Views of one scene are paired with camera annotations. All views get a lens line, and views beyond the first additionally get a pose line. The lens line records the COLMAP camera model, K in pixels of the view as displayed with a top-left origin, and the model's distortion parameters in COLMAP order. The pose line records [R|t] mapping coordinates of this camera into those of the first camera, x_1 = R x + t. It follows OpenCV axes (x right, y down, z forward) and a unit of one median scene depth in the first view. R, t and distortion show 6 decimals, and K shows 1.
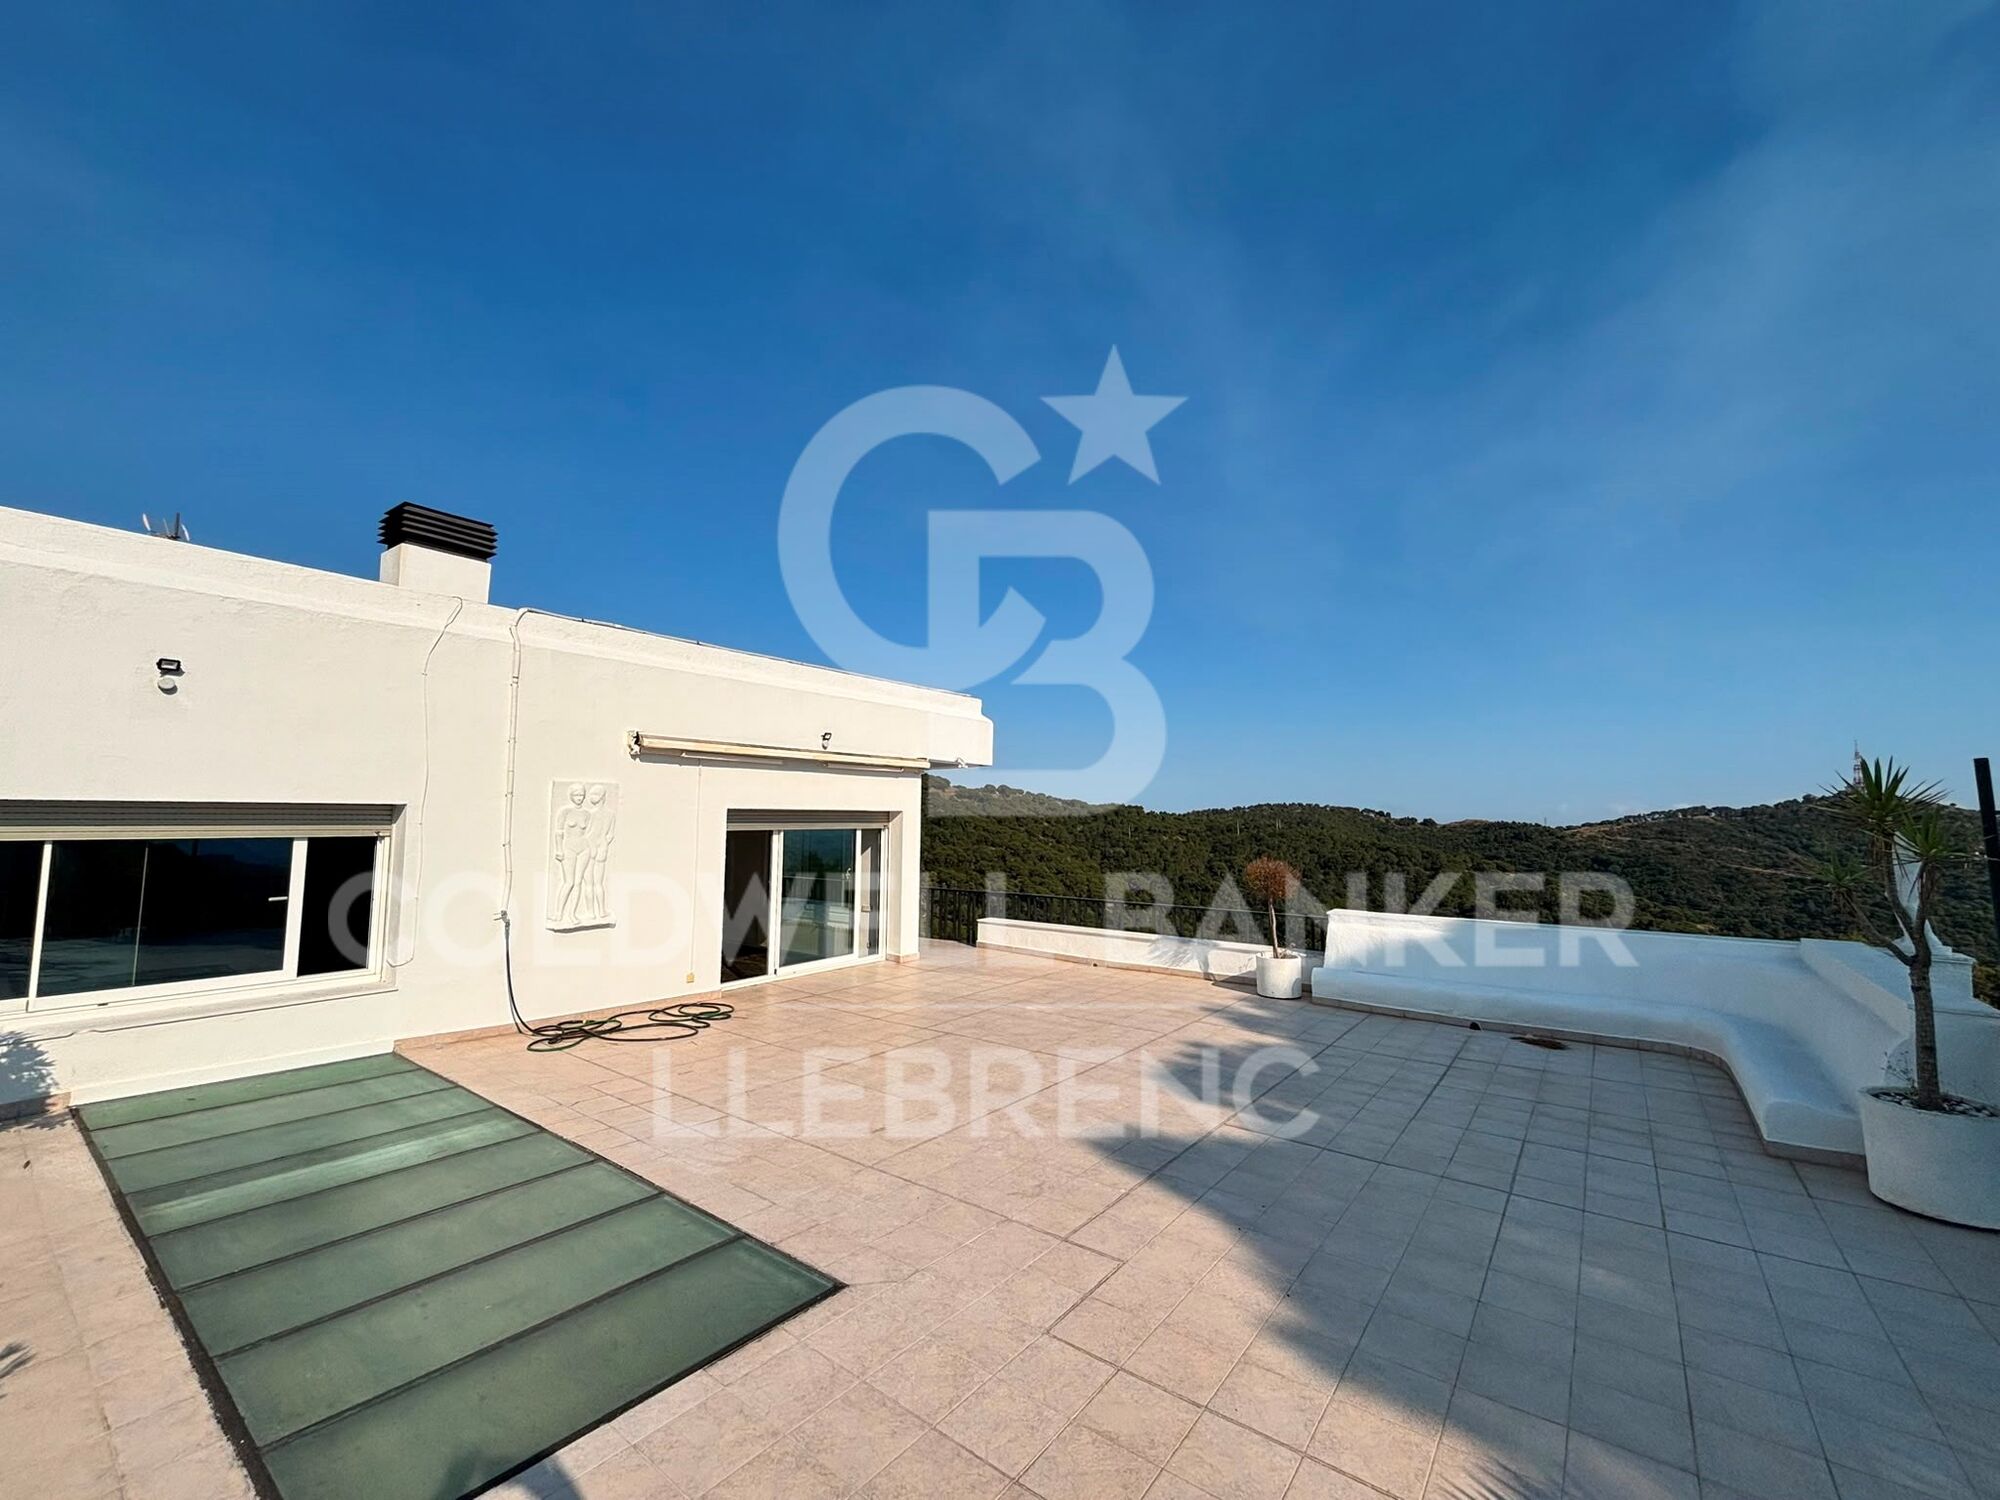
lens RADIAL K [[802.5, 0, 1007.7], [0, 802.5, 754.3], [0, 0, 1]] dist [-0.001601, -0.000419]
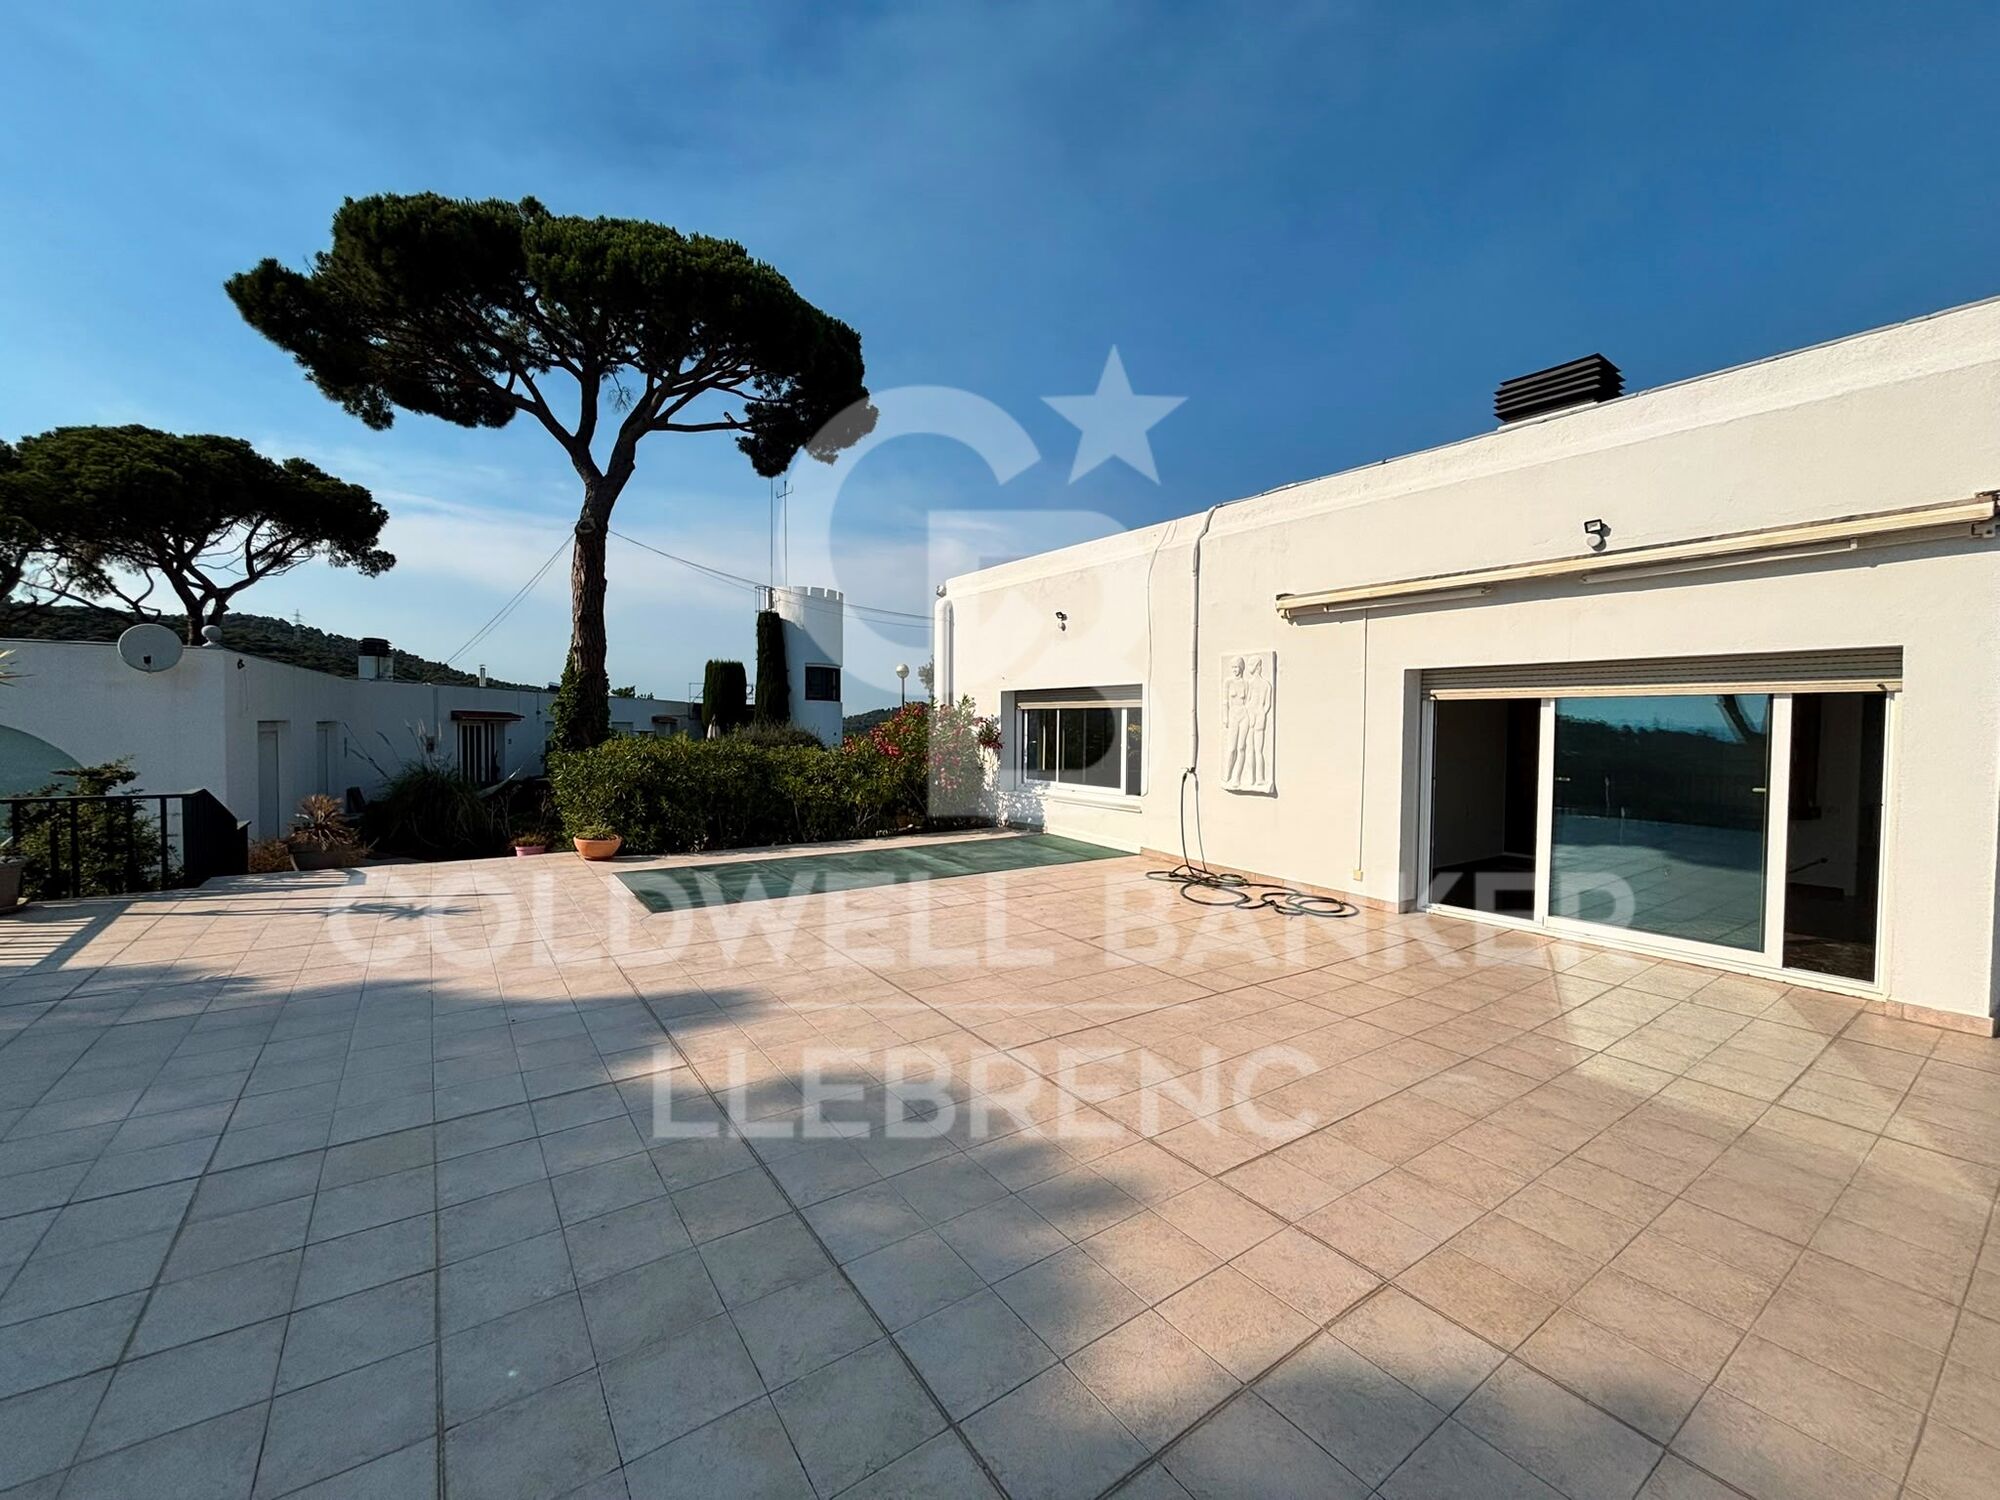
lens RADIAL K [[802.5, 0, 985.1], [0, 802.5, 751.2], [0, 0, 1]] dist [-0.001601, -0.000419]
pose [[-0.315392, 0.022337, -0.948699, 0.599678], [0.061662, 0.998093, 0.003001, 0.144262], [0.946956, -0.057552, -0.316168, 1.054828]]
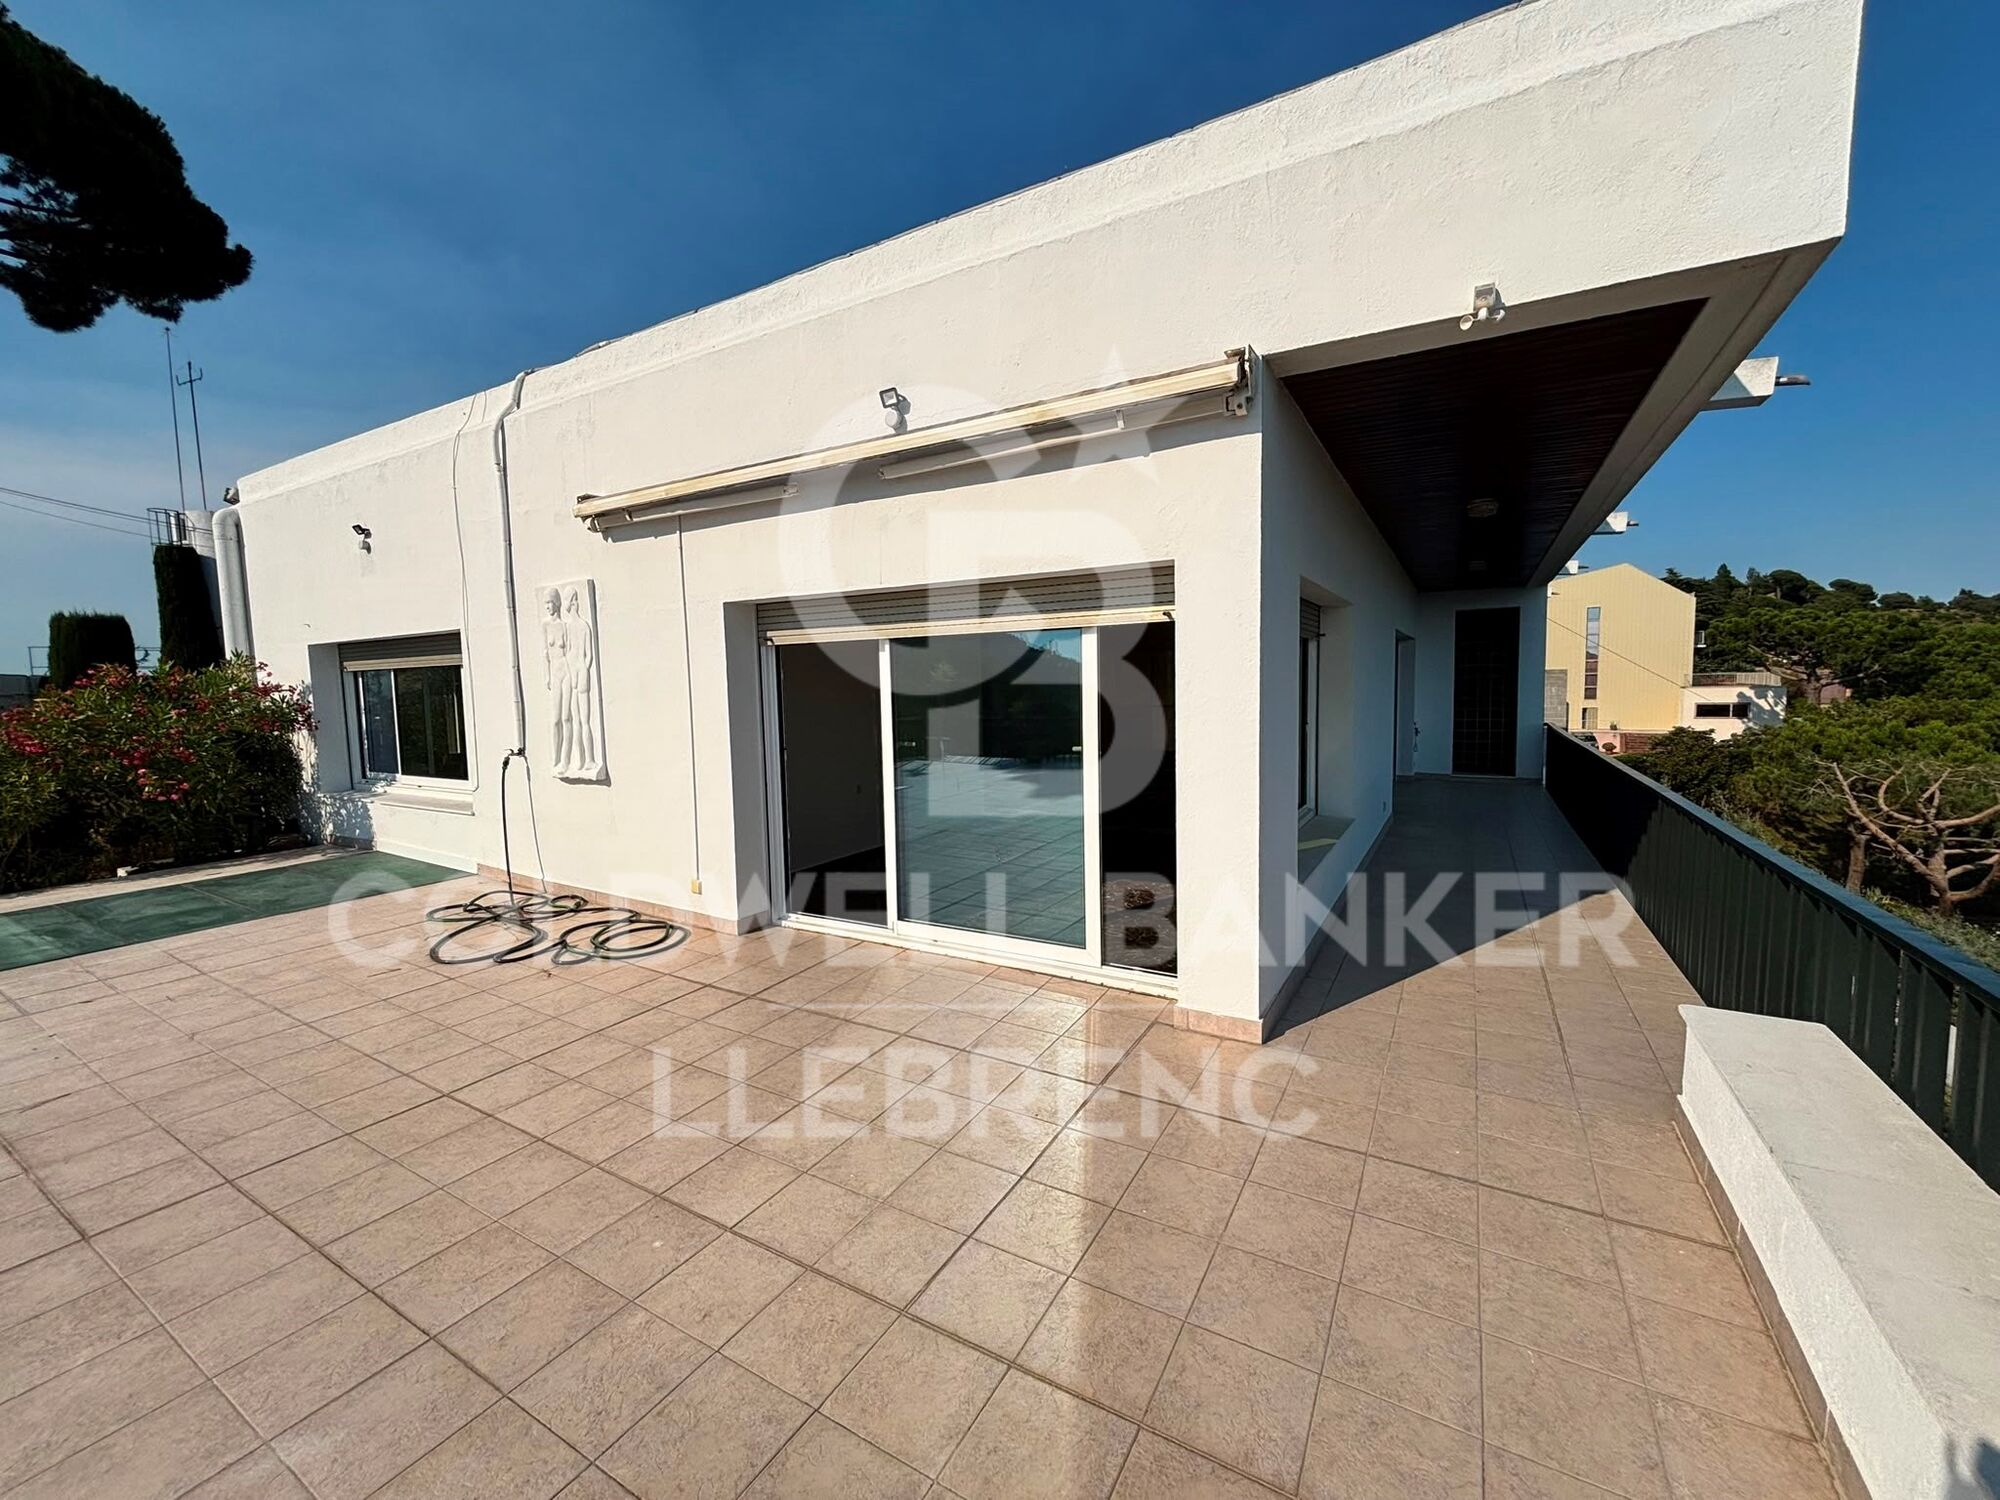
lens RADIAL K [[802.5, 0, 984.5], [0, 802.5, 752.1], [0, 0, 1]] dist [-0.001601, -0.000419]
pose [[0.108340, 0.073974, -0.991358, 0.263119], [0.097245, 0.991656, 0.084624, 0.171474], [0.989346, -0.105572, 0.100242, 1.360444]]
